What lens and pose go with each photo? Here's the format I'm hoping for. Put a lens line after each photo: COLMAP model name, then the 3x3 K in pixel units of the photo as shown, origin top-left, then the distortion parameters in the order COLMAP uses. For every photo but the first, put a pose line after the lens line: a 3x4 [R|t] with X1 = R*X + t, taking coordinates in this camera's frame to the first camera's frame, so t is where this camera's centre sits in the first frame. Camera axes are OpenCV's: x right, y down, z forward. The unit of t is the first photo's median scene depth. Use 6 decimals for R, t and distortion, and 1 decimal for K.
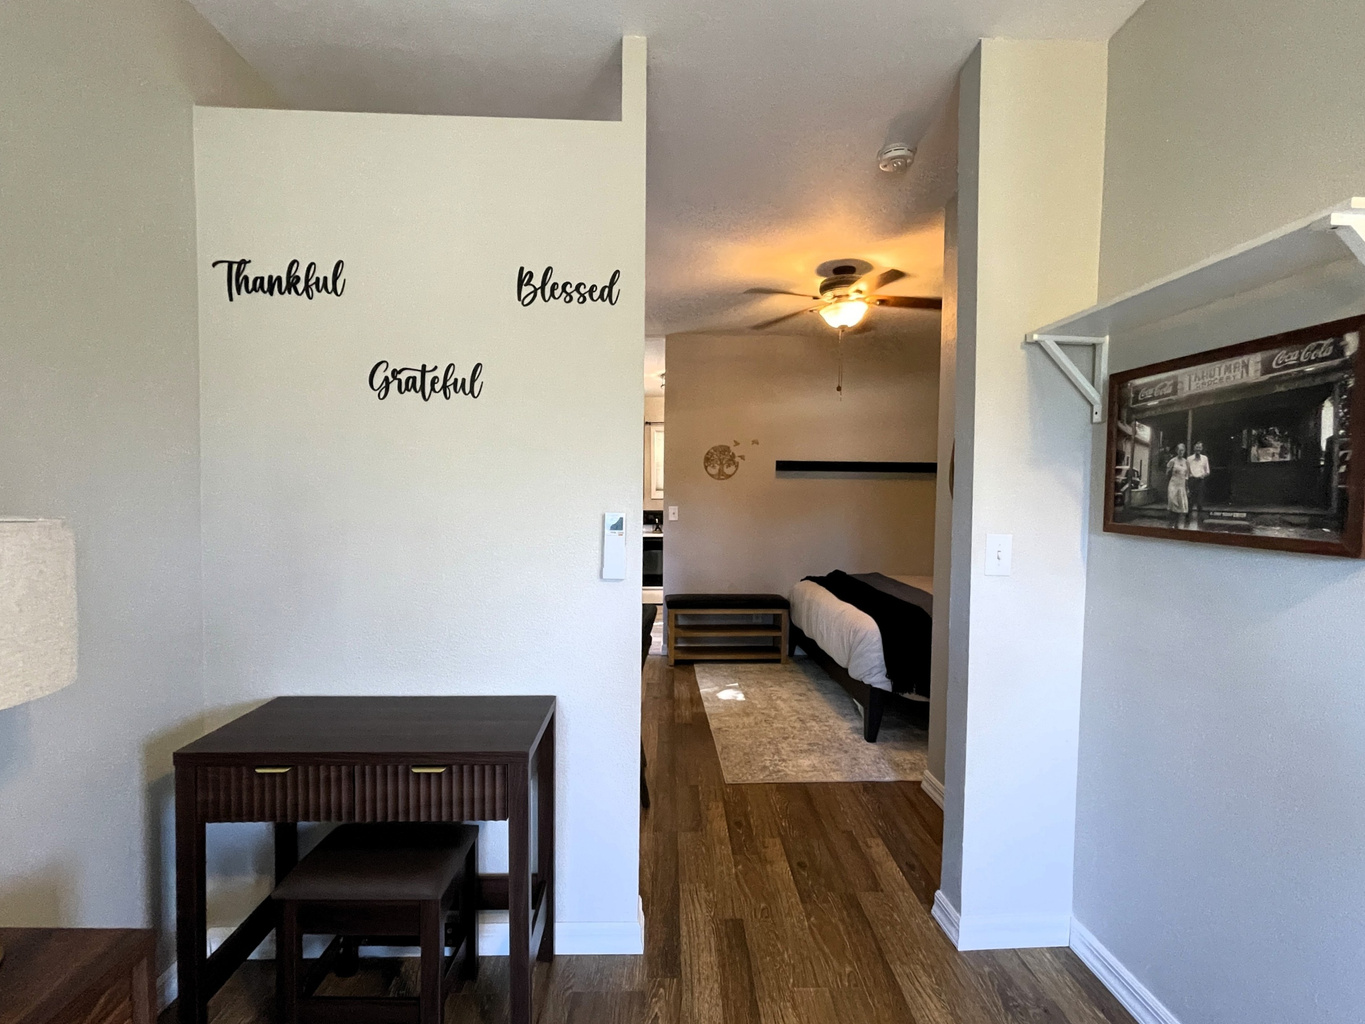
lens RADIAL K [[621.6, 0, 677.2], [0, 621.6, 519.4], [0, 0, 1]] dist [-0.002809, 0.000072]
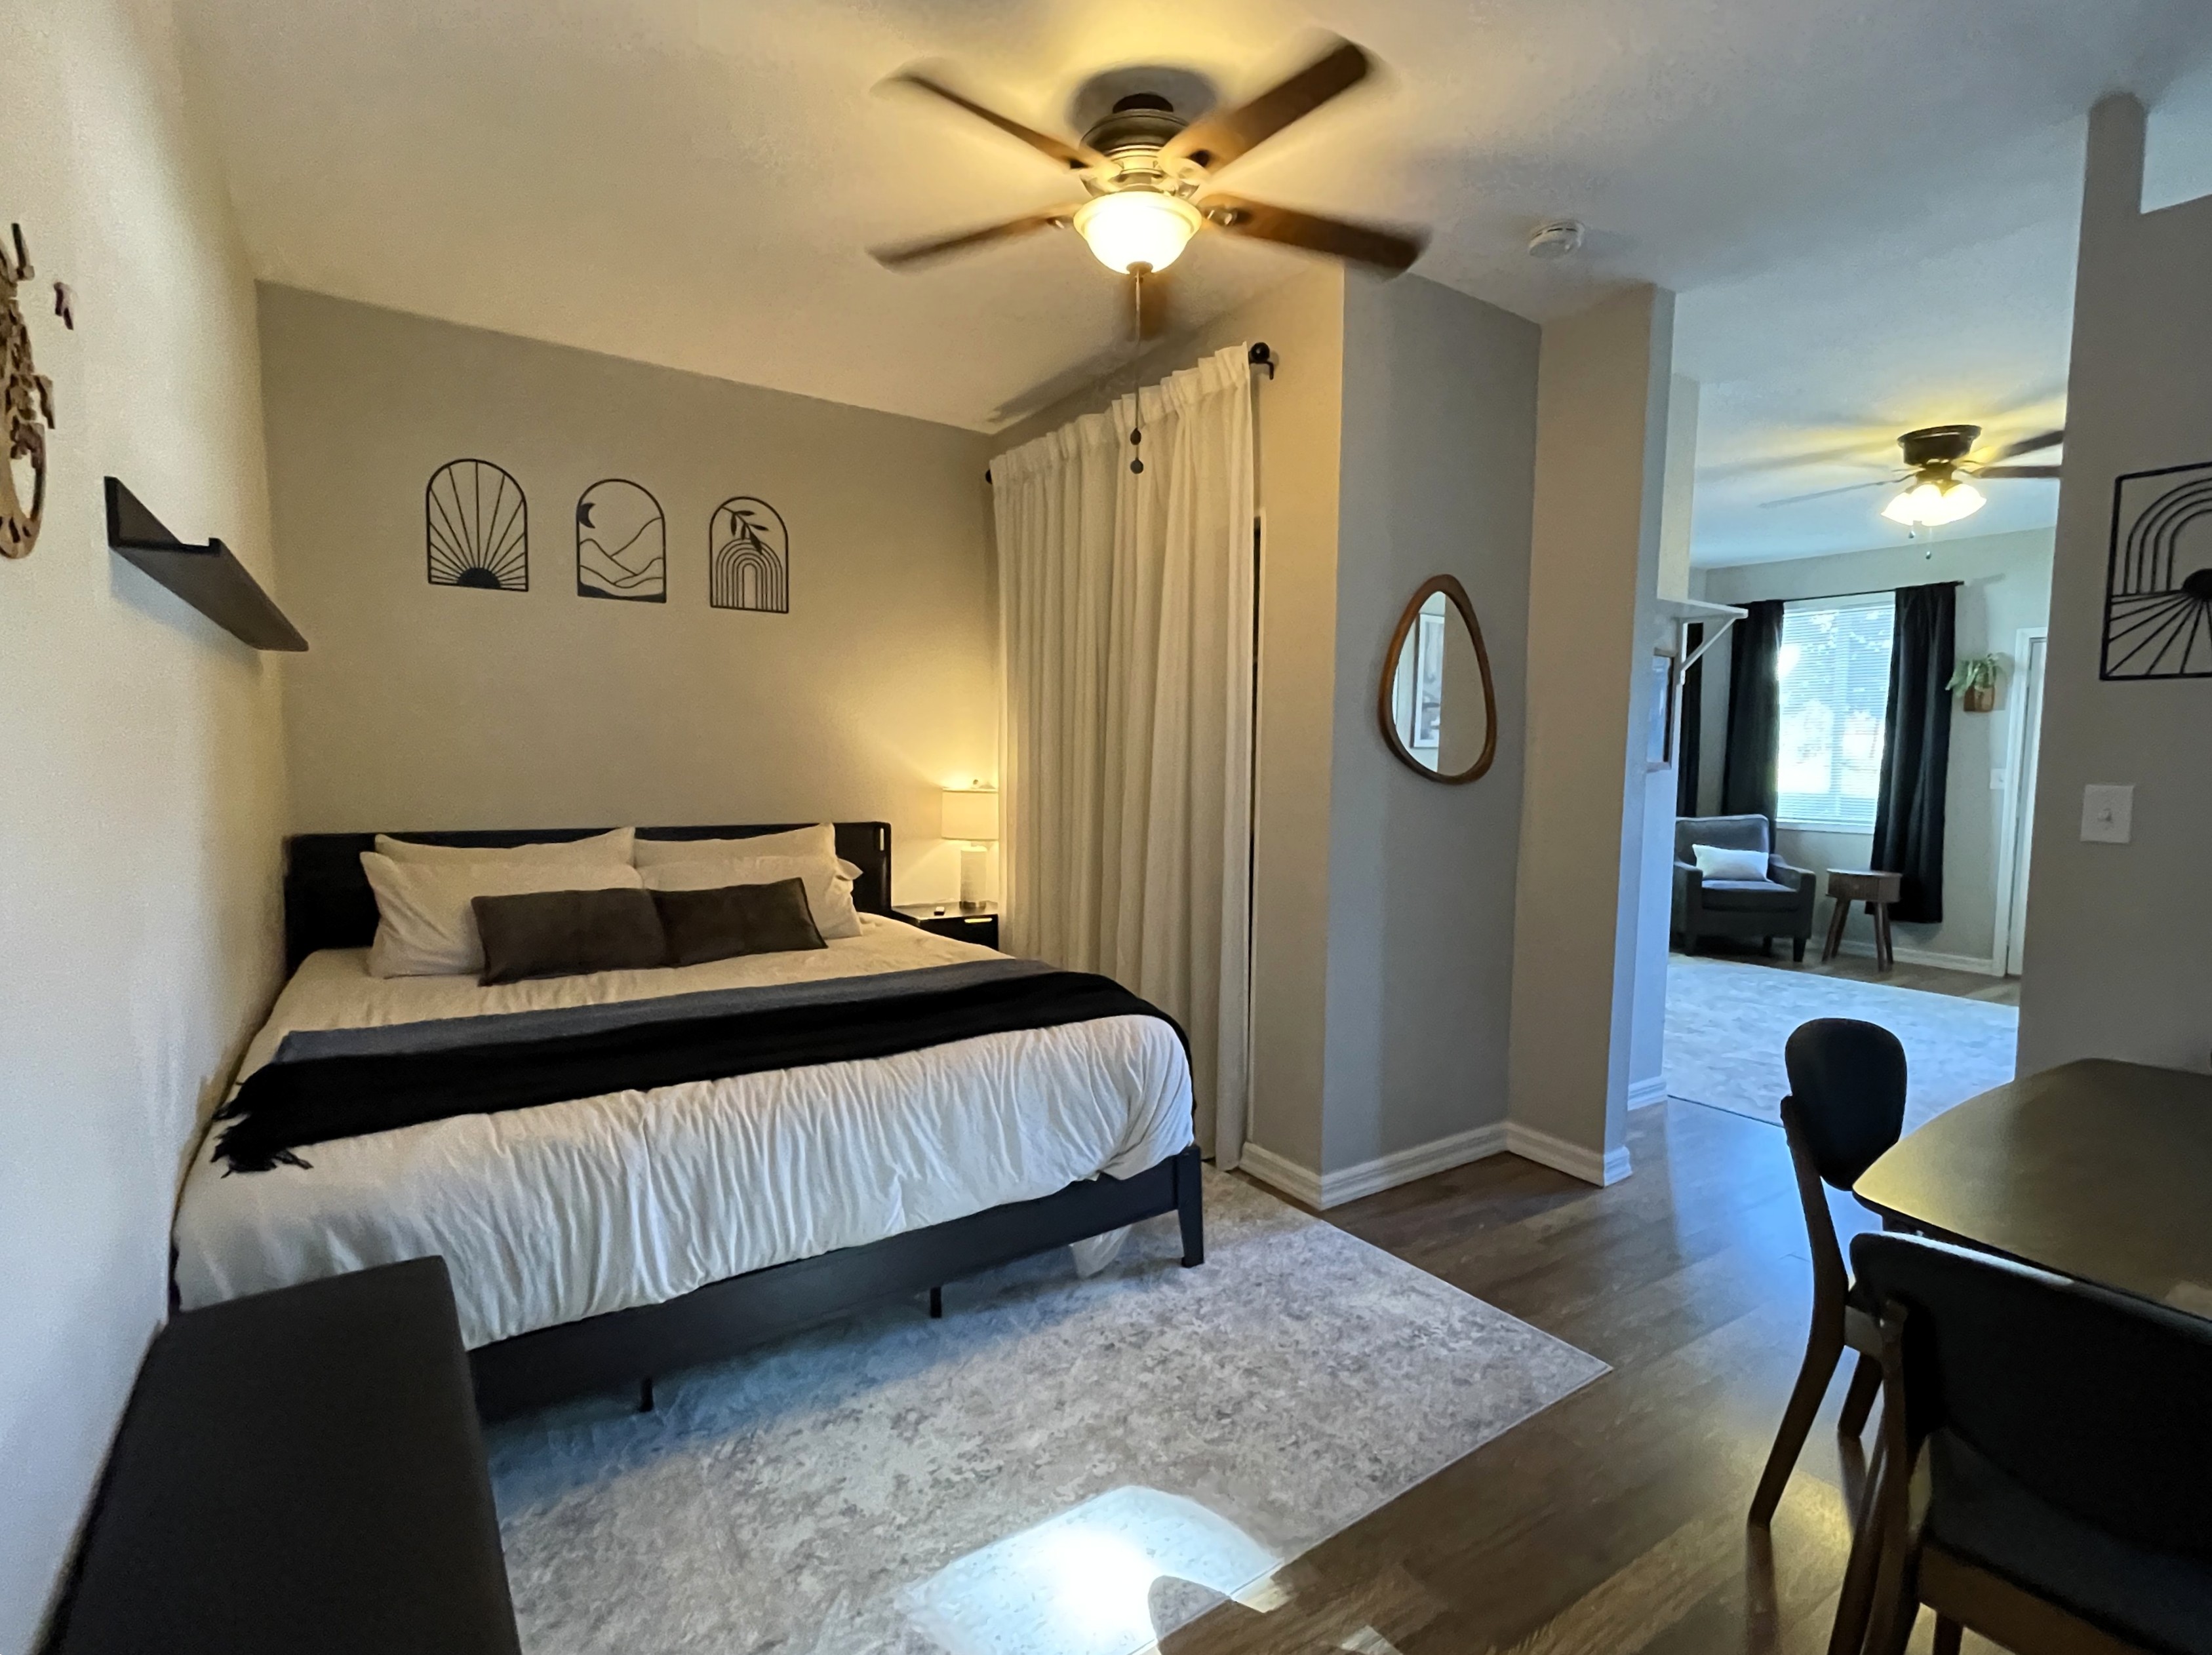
lens RADIAL K [[1069.0, 0, 1103.3], [0, 1069.0, 834.3], [0, 0, 1]] dist [-0.001473, 0.000304]
pose [[-0.527313, -0.079983, 0.845898, -0.267735], [0.021290, 0.994003, 0.107259, -0.042447], [-0.849404, 0.074569, -0.522448, 1.278853]]
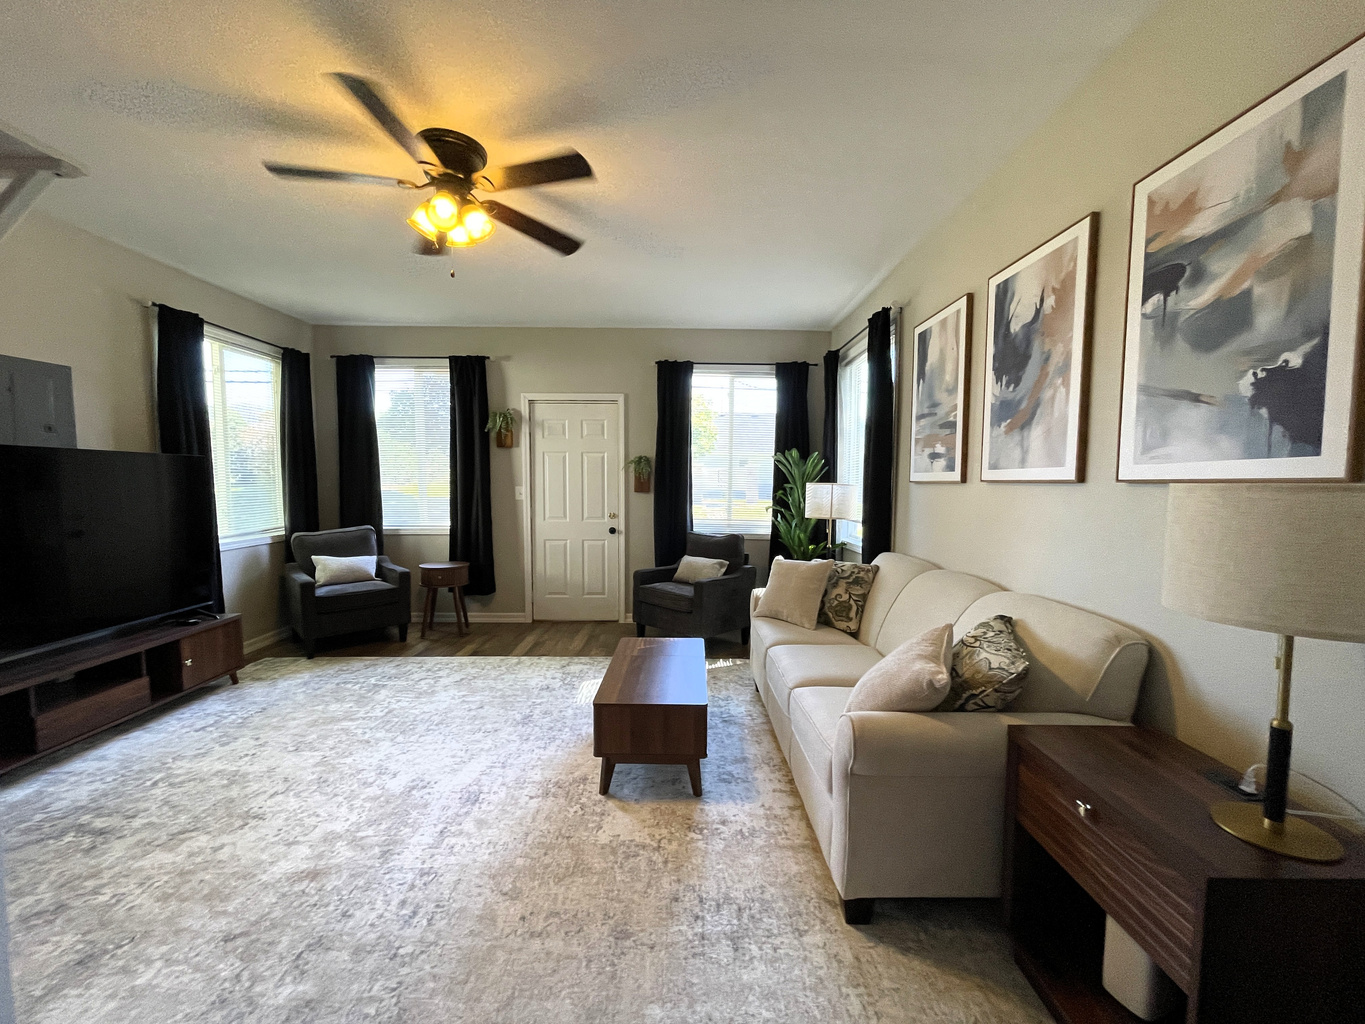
lens RADIAL K [[551.6, 0, 681.3], [0, 551.6, 515.3], [0, 0, 1]] dist [-0.001454, 0.000550]
pose [[-0.999693, -0.013438, 0.020810, 0.007520], [-0.011150, 0.994258, 0.106423, -0.008988], [-0.022121, 0.106159, -0.994103, 0.489494]]
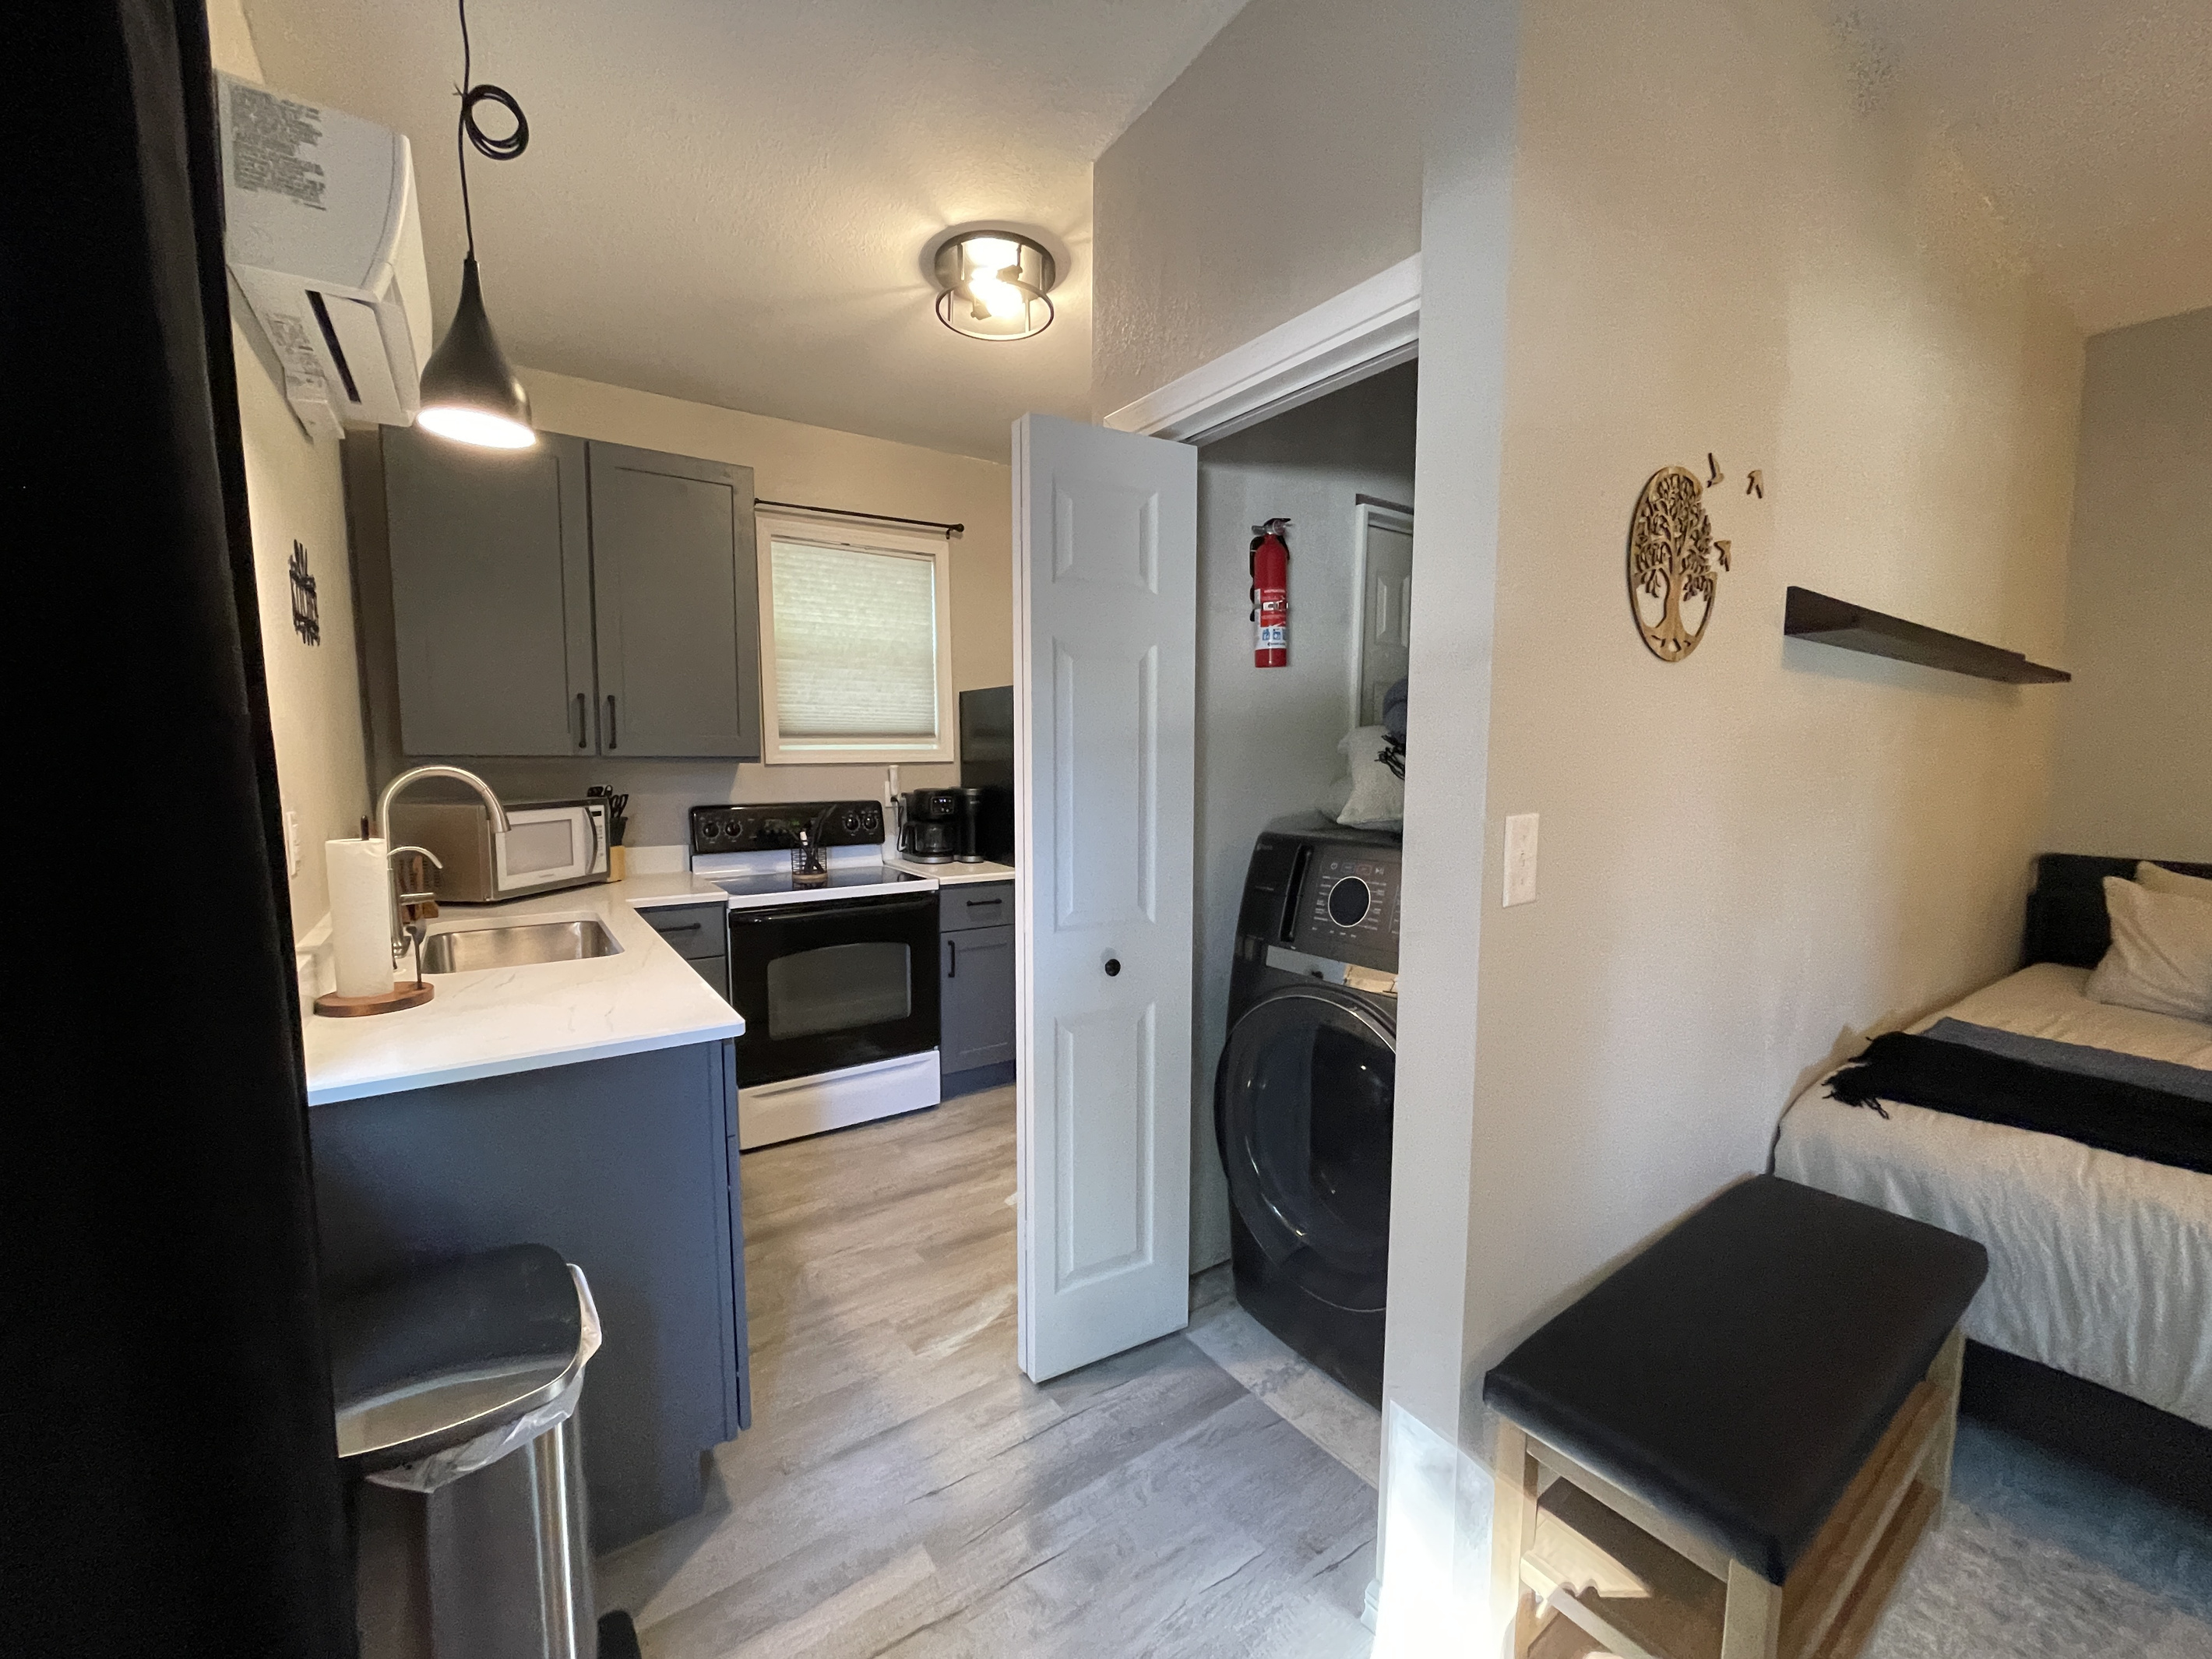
lens RADIAL K [[893.8, 0, 1104.1], [0, 893.8, 834.9], [0, 0, 1]] dist [-0.001454, 0.000550]
pose [[0.837992, -0.050376, 0.543353, -0.299779], [0.021928, 0.998034, 0.058712, -0.042648], [-0.545242, -0.037286, 0.837449, 1.182163]]
